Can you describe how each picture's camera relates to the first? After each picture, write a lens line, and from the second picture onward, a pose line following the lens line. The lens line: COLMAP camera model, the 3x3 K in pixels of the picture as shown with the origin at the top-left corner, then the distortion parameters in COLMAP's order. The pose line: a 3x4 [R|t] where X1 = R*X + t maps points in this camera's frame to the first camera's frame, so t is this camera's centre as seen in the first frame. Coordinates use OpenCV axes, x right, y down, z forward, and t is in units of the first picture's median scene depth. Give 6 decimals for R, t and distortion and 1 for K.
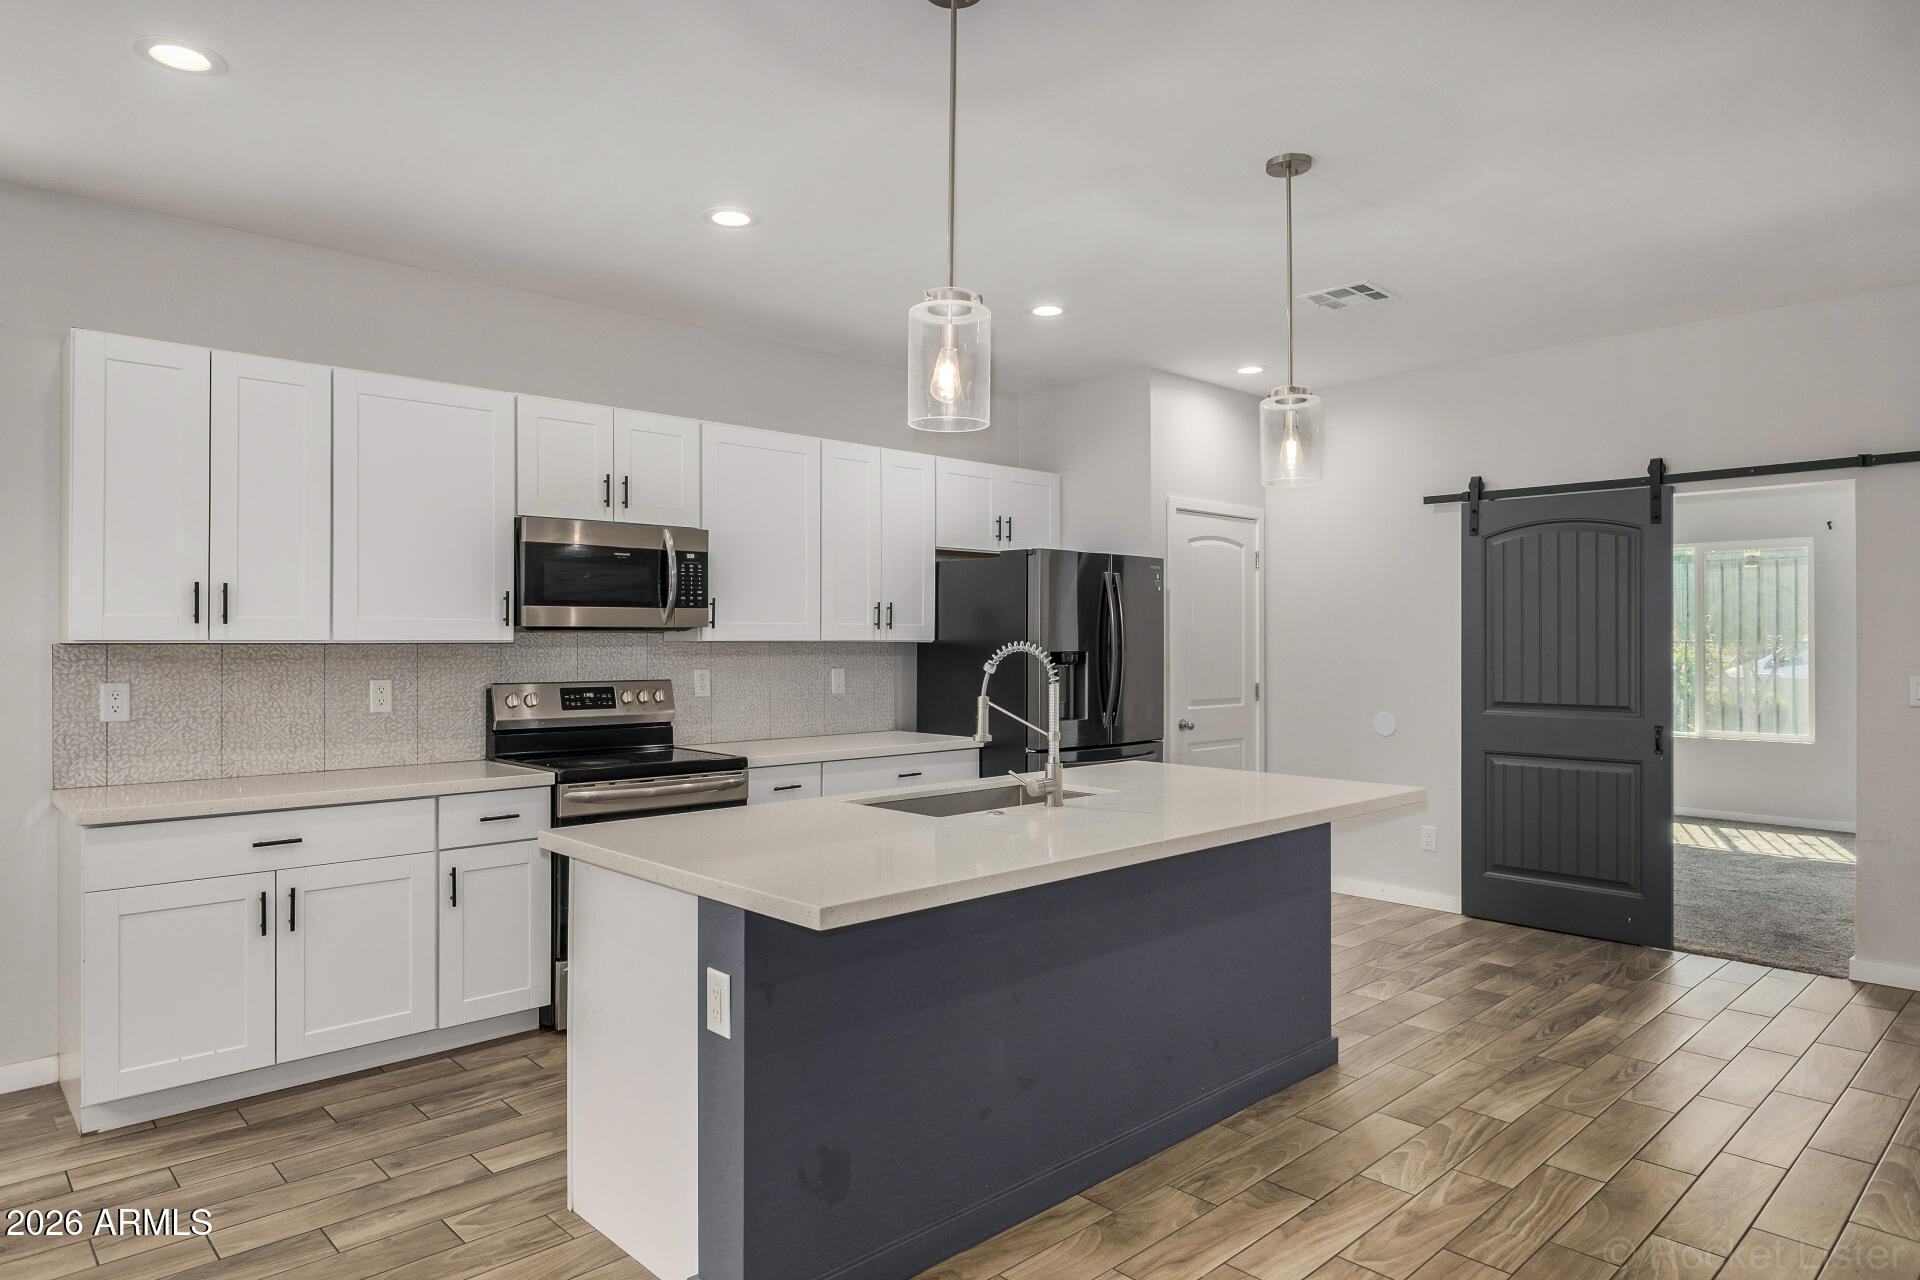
lens RADIAL K [[1148.7, 0, 961.4], [0, 1148.7, 642.1], [0, 0, 1]] dist [-0.007542, -0.007612]
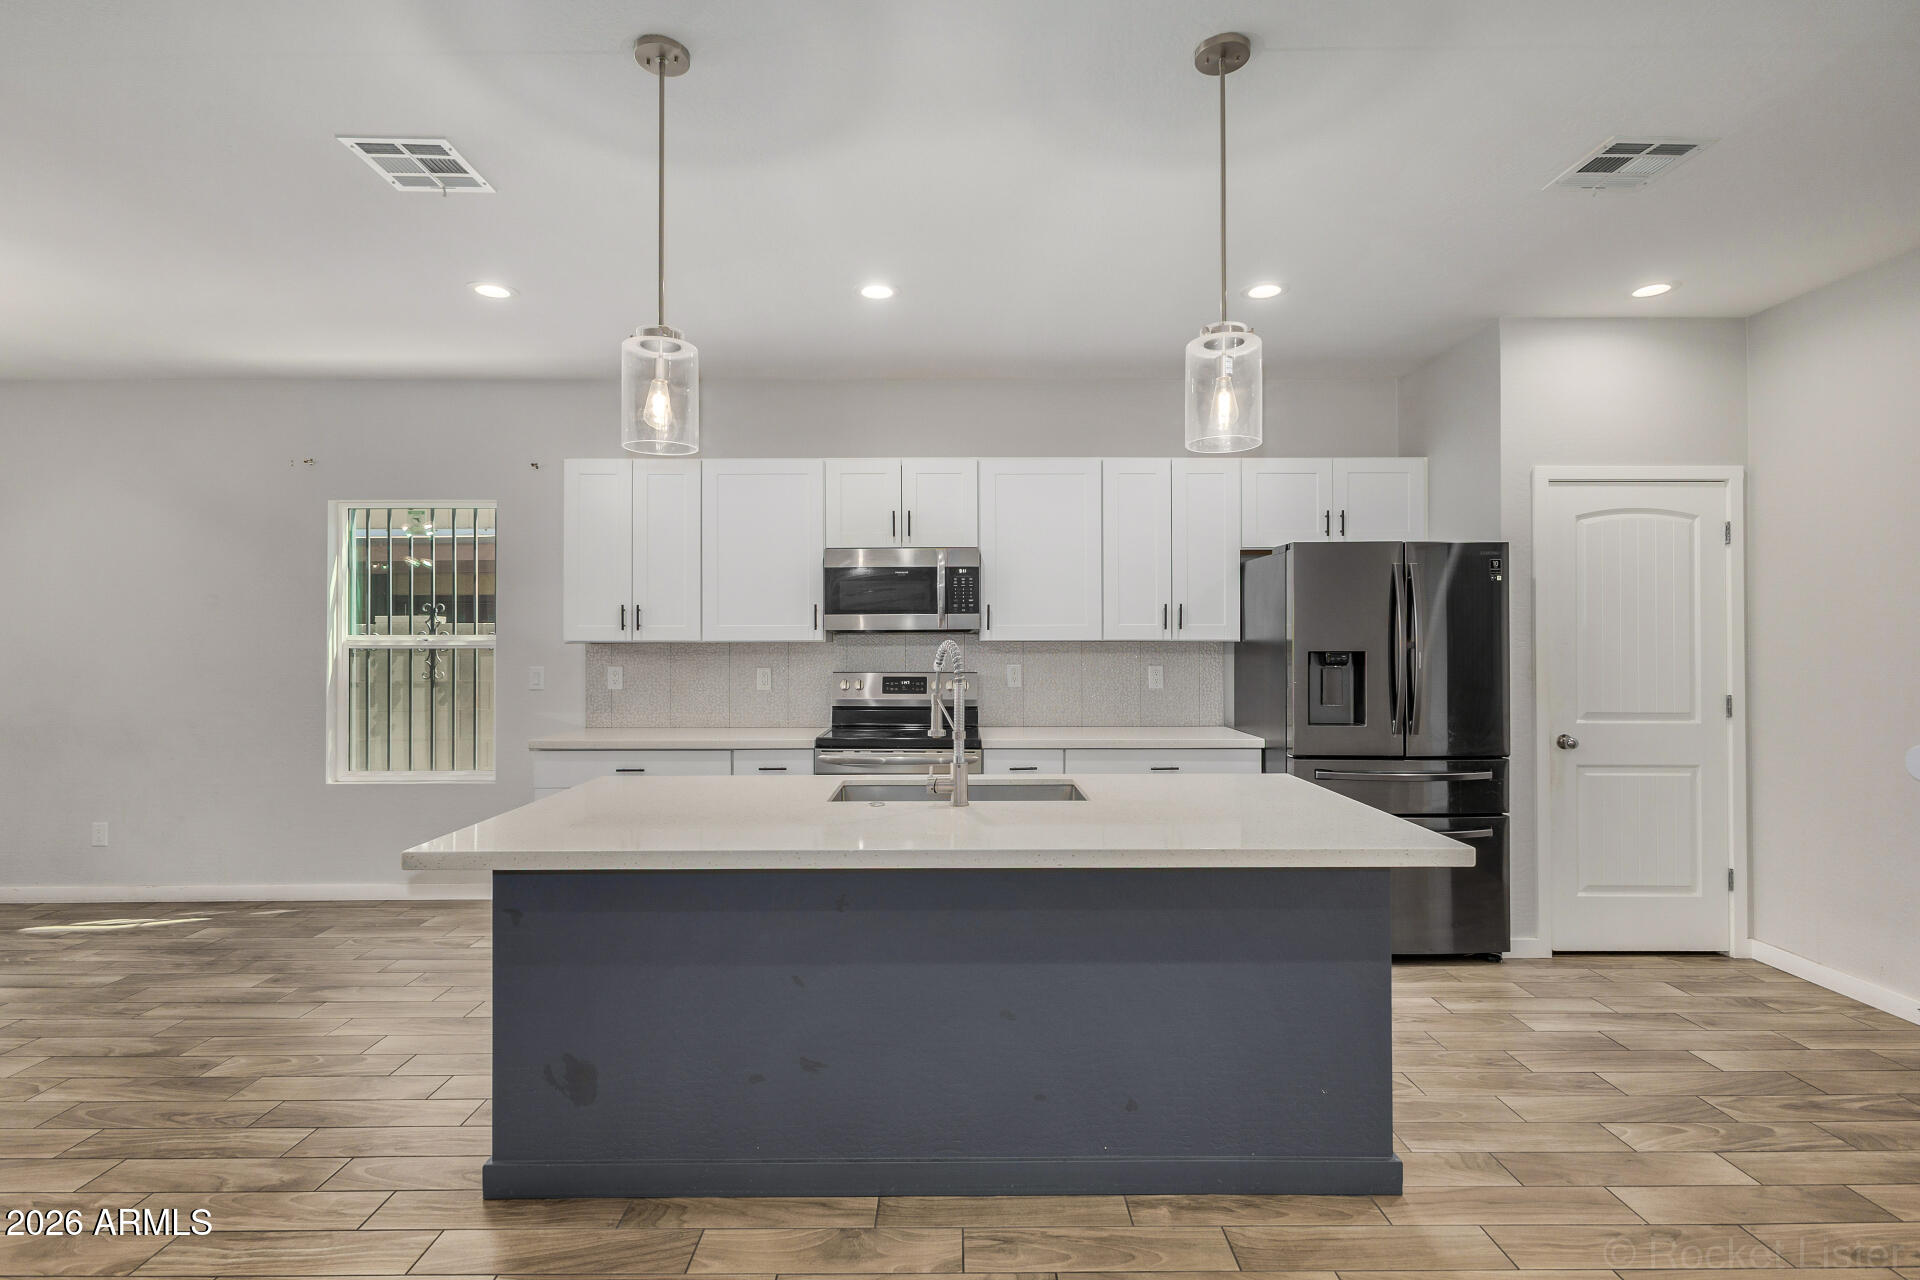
lens RADIAL K [[921.1, 0, 959.9], [0, 921.1, 642.1], [0, 0, 1]] dist [0.020124, -0.006814]
pose [[0.731859, -0.000113, -0.681456, 0.457599], [0.000103, 1.000000, -0.000056, 0.000628], [0.681456, -0.000029, 0.731859, 0.300398]]
